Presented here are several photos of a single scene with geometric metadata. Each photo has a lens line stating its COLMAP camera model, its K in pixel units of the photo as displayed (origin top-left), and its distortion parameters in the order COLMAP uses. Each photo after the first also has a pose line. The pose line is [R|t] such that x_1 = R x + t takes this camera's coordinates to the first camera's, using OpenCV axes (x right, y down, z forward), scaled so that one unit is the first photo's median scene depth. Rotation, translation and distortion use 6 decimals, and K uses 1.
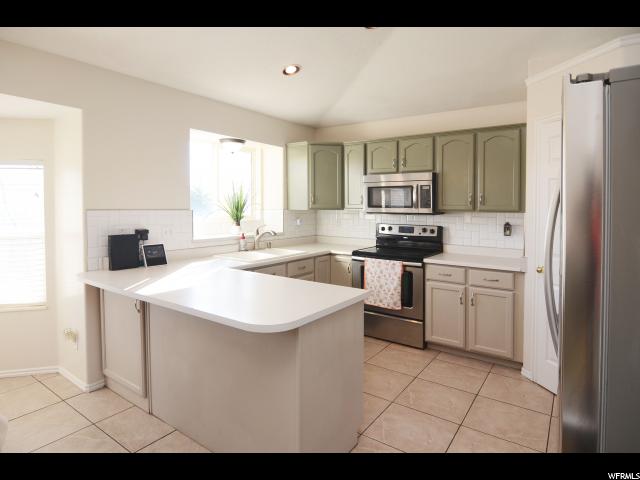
lens RADIAL K [[379.4, 0, 309.1], [0, 379.4, 216.8], [0, 0, 1]] dist [0.000017, -0.001783]
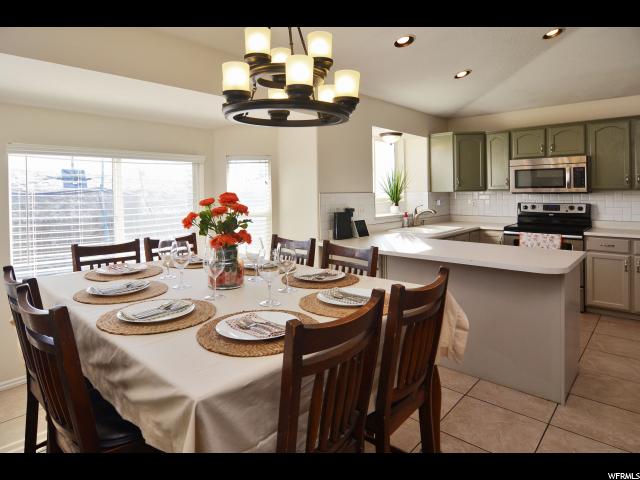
lens RADIAL K [[379.0, 0, 293.4], [0, 379.0, 198.0], [0, 0, 1]] dist [-0.003255, -0.003372]
pose [[0.988929, -0.015512, -0.147579, -0.348144], [0.013862, 0.999829, -0.012199, 0.009245], [0.147743, 0.010018, 0.988975, -0.222775]]
